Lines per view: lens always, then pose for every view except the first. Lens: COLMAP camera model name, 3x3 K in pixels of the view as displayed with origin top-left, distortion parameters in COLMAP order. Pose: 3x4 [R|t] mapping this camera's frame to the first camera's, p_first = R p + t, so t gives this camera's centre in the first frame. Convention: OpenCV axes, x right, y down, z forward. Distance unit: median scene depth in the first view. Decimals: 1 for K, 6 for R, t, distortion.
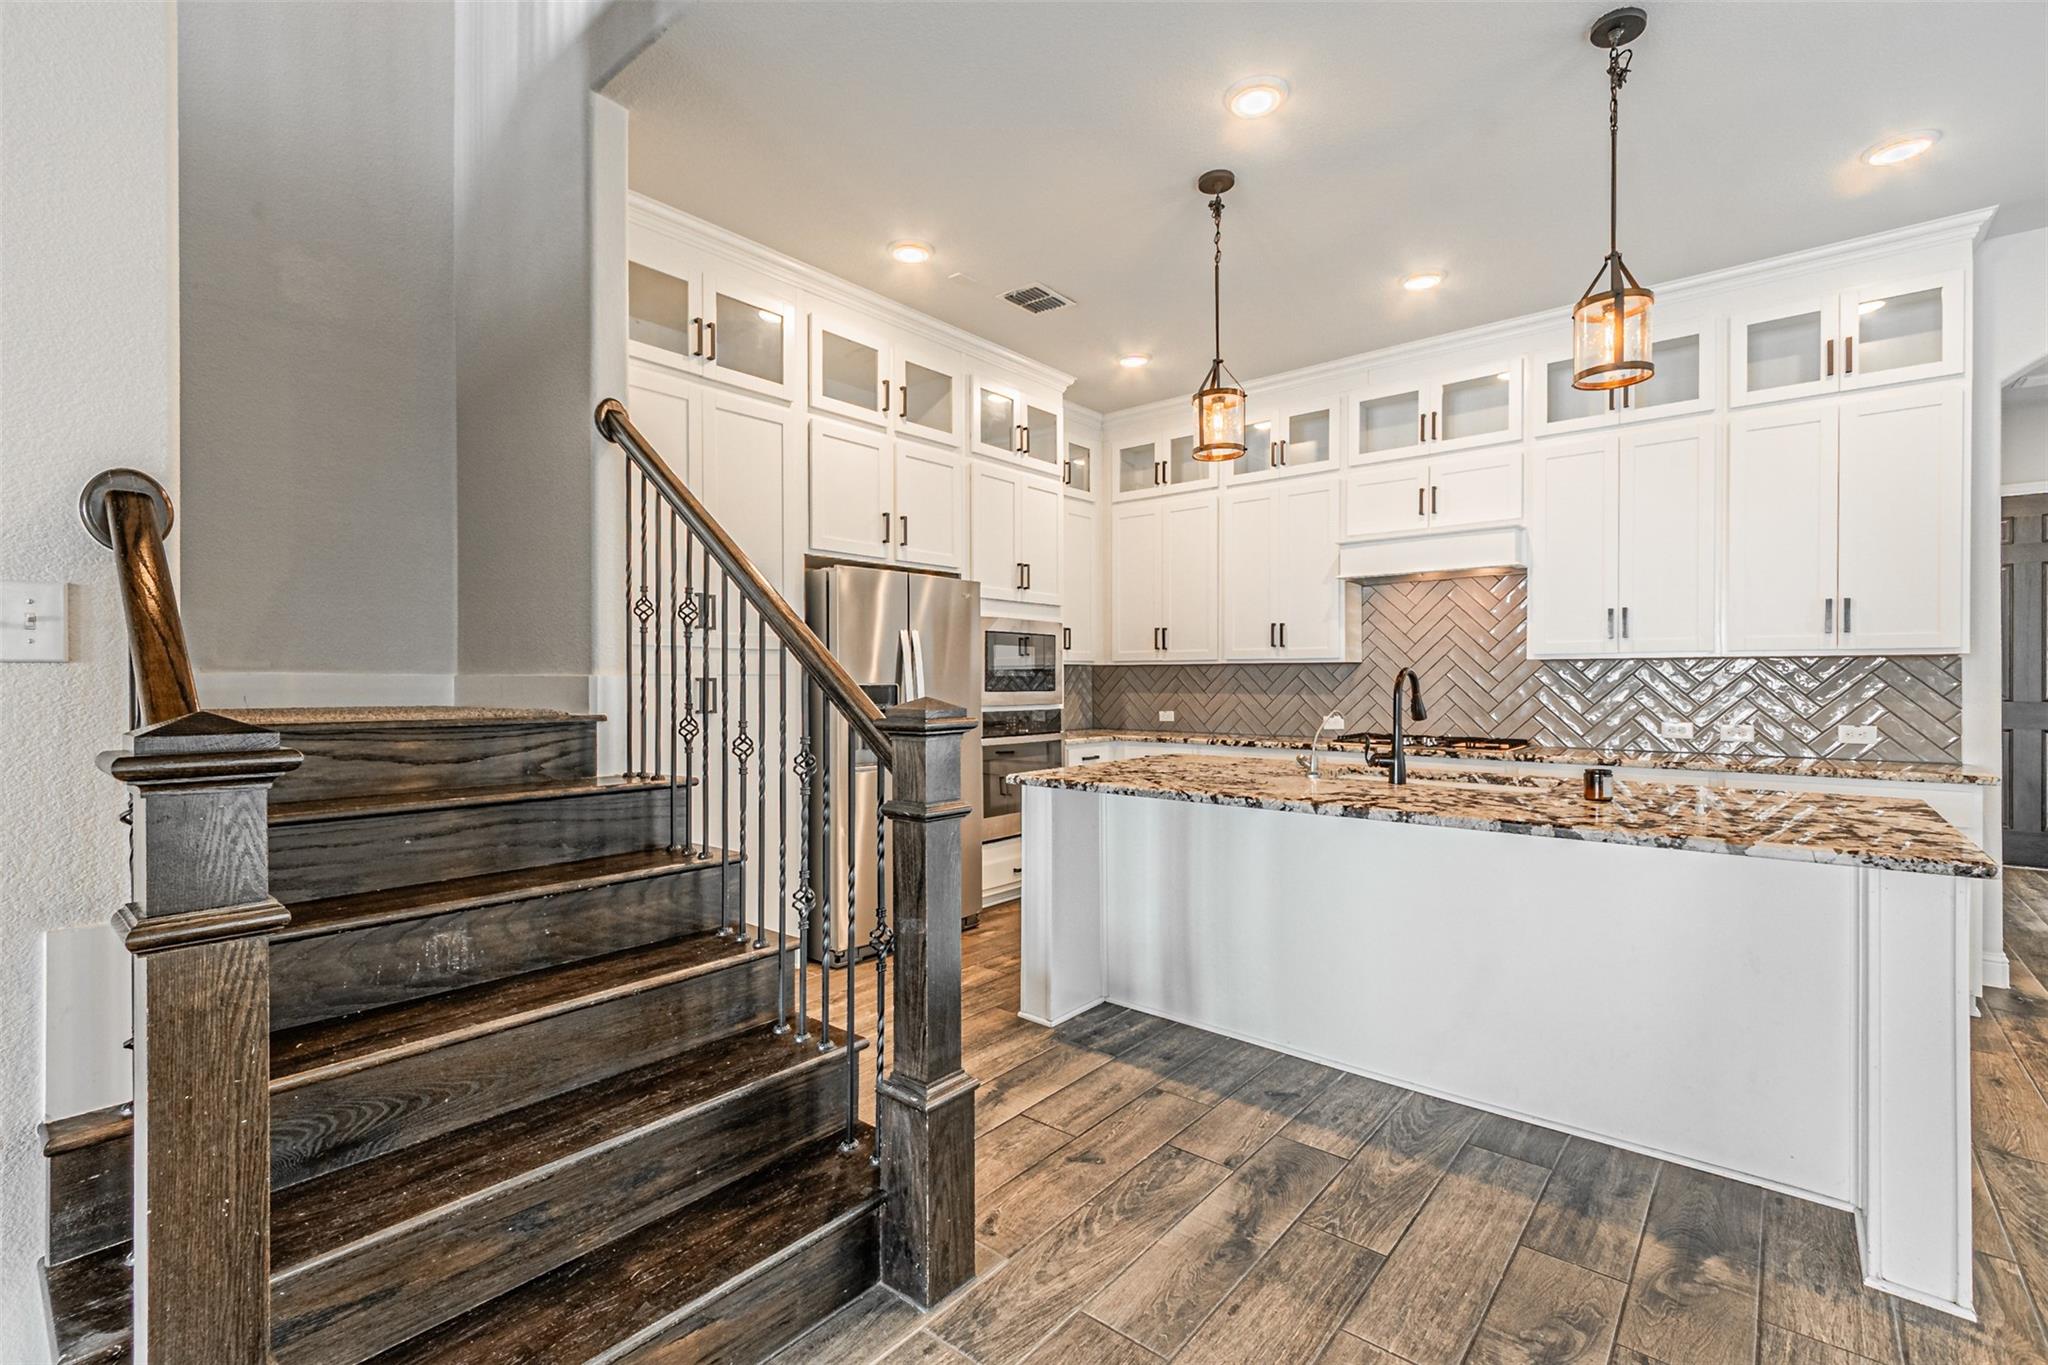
lens RADIAL K [[896.7, 0, 1025.4], [0, 896.7, 682.0], [0, 0, 1]] dist [0.005161, -0.000465]
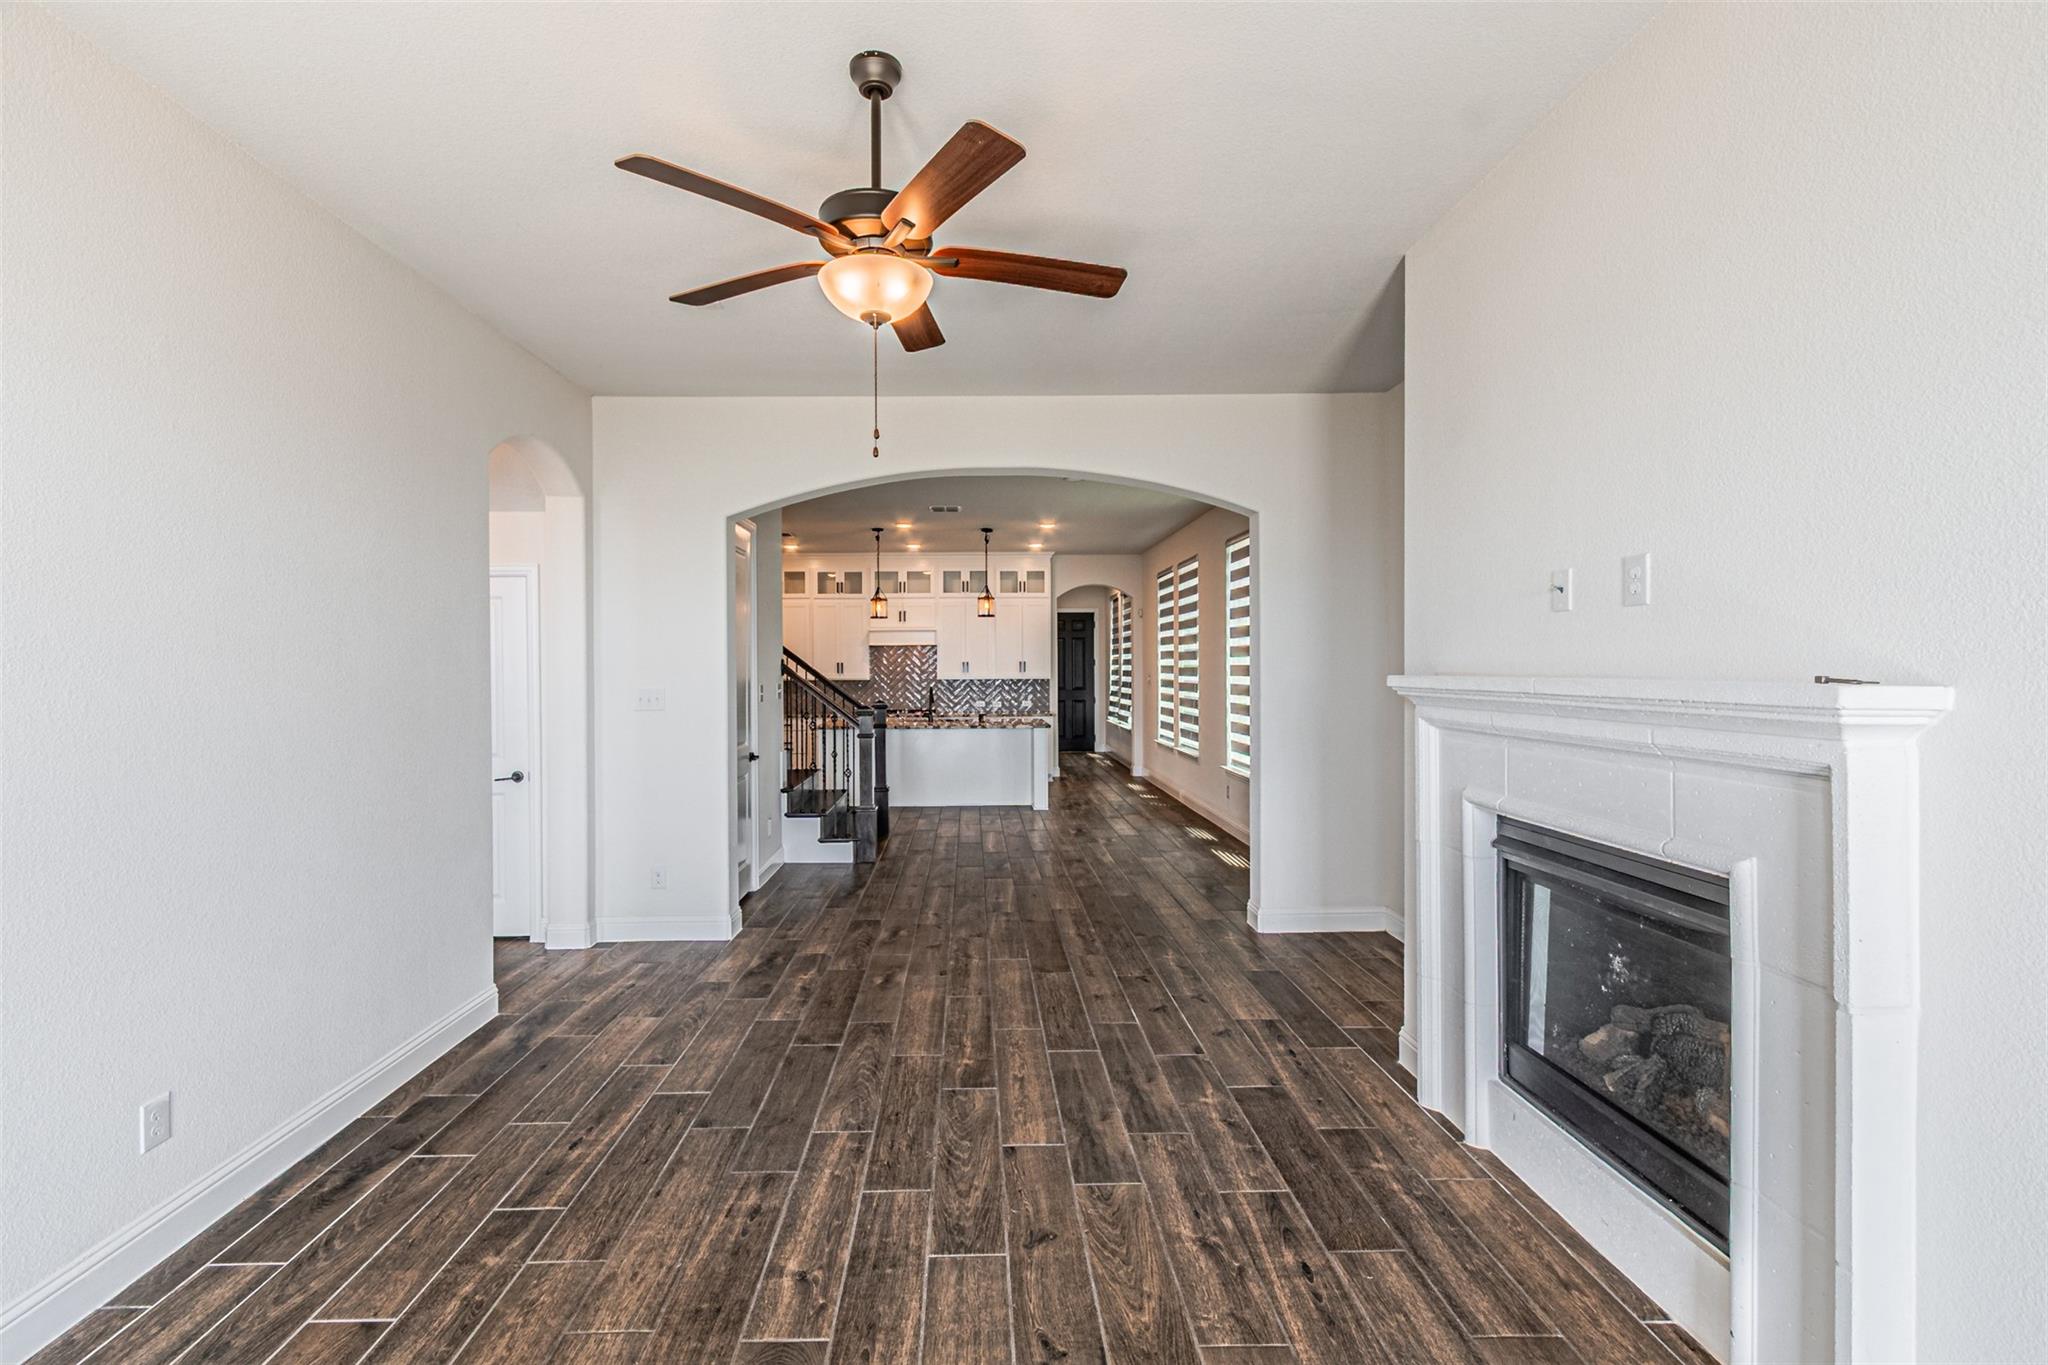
lens RADIAL K [[896.7, 0, 1018.3], [0, 896.7, 679.5], [0, 0, 1]] dist [0.005161, -0.000465]
pose [[0.730268, -0.005811, 0.683136, -1.292346], [0.007194, 0.999974, 0.000816, -0.029904], [-0.683123, 0.004319, 0.730291, -1.325540]]
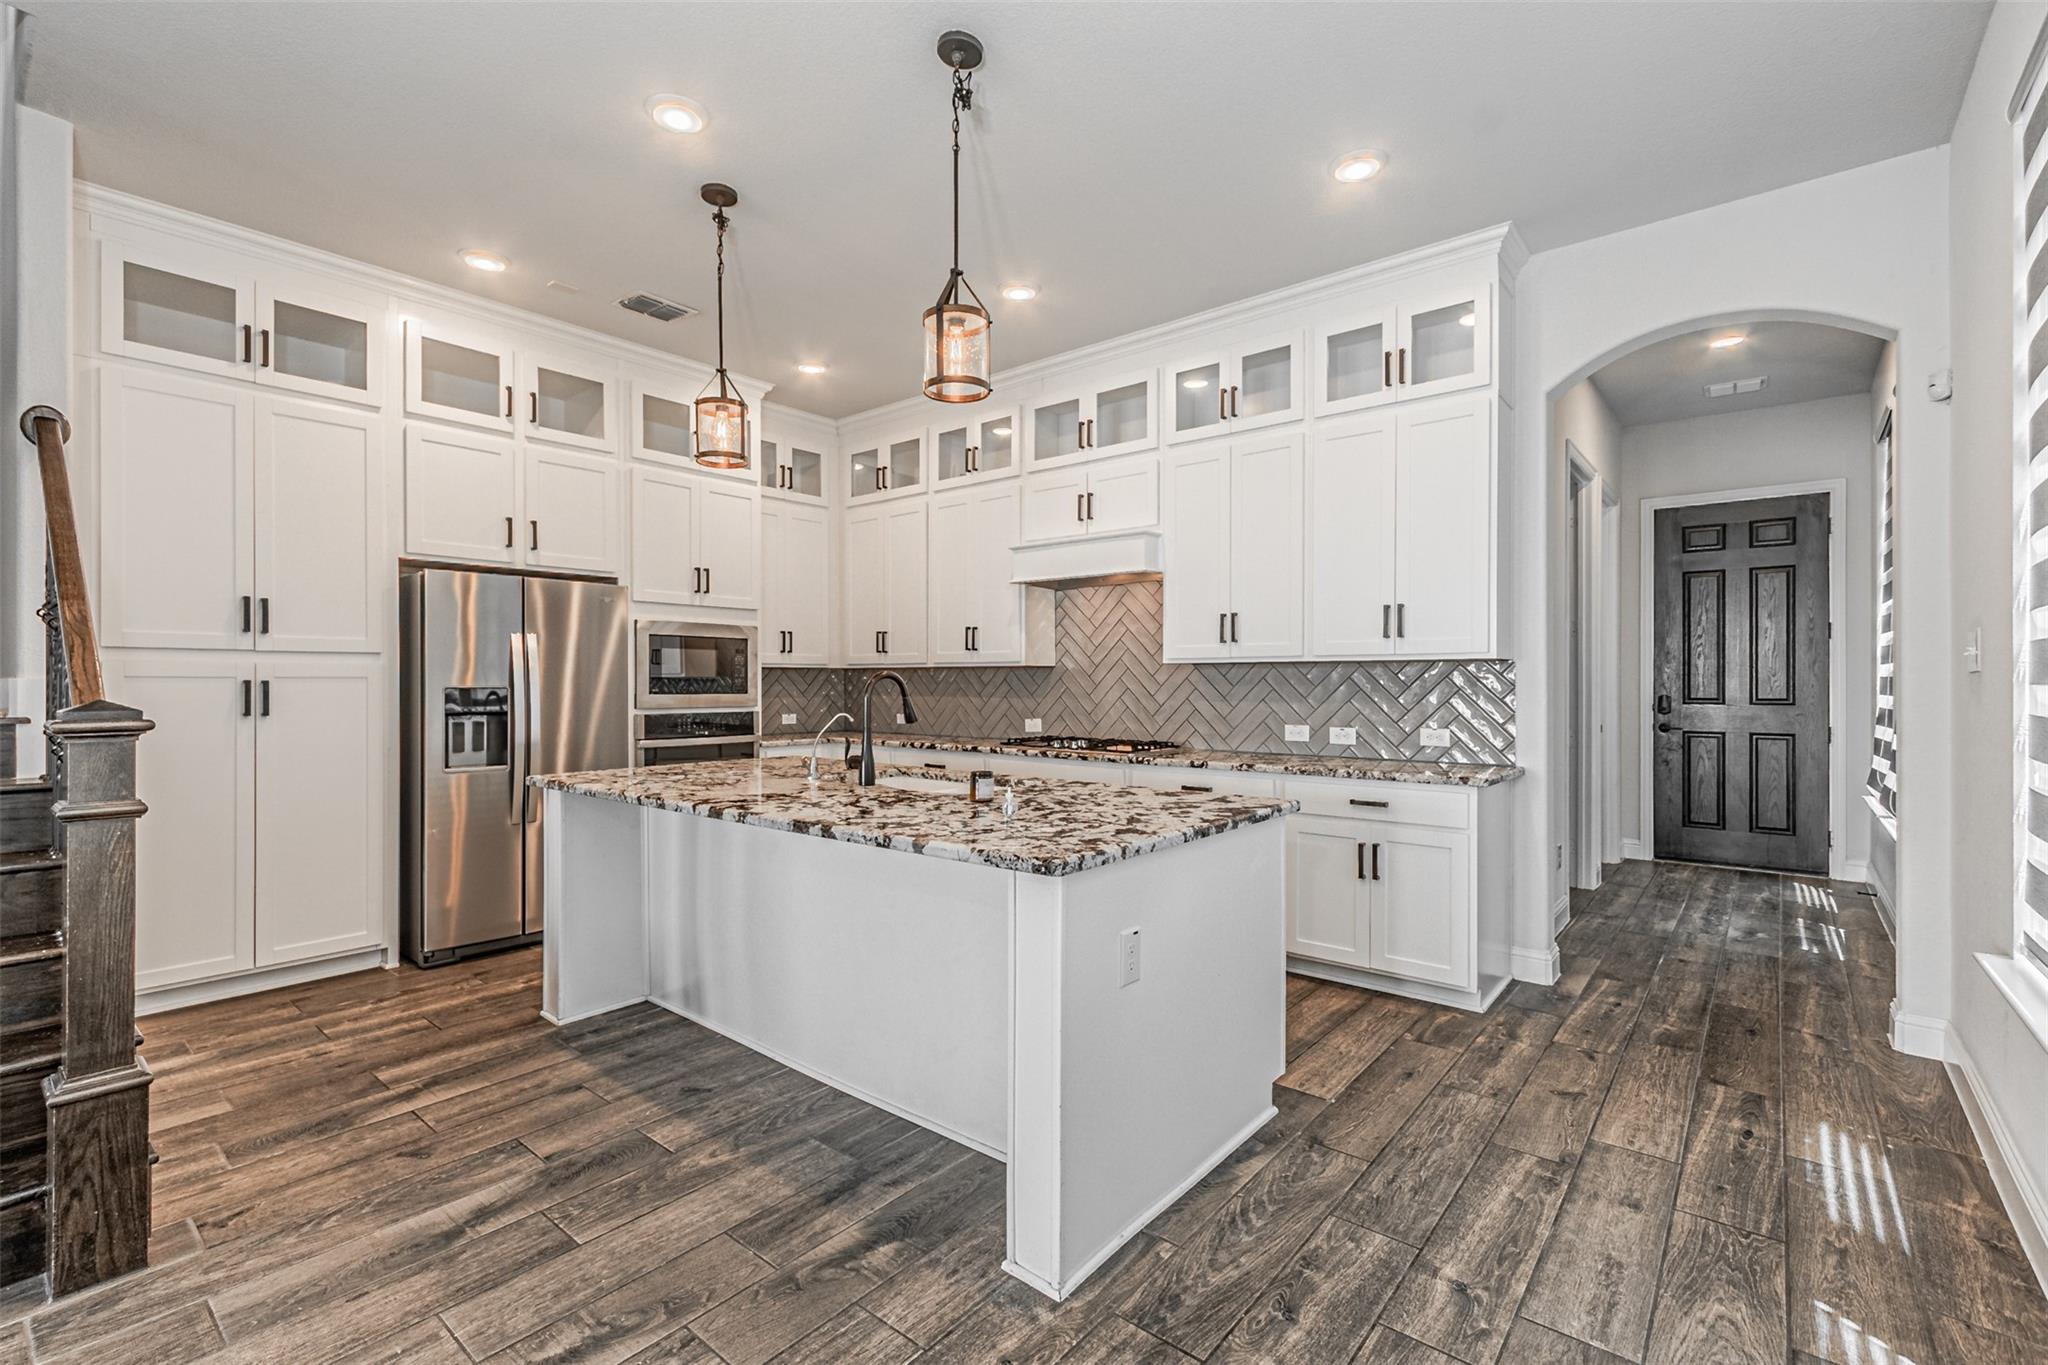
lens RADIAL K [[896.7, 0, 1022.3], [0, 896.7, 682.4], [0, 0, 1]] dist [0.005161, -0.000465]
pose [[0.999977, 0.001033, 0.006768, 0.457884], [-0.001022, 0.999998, -0.001626, -0.001970], [-0.006770, 0.001619, 0.999976, -0.017070]]
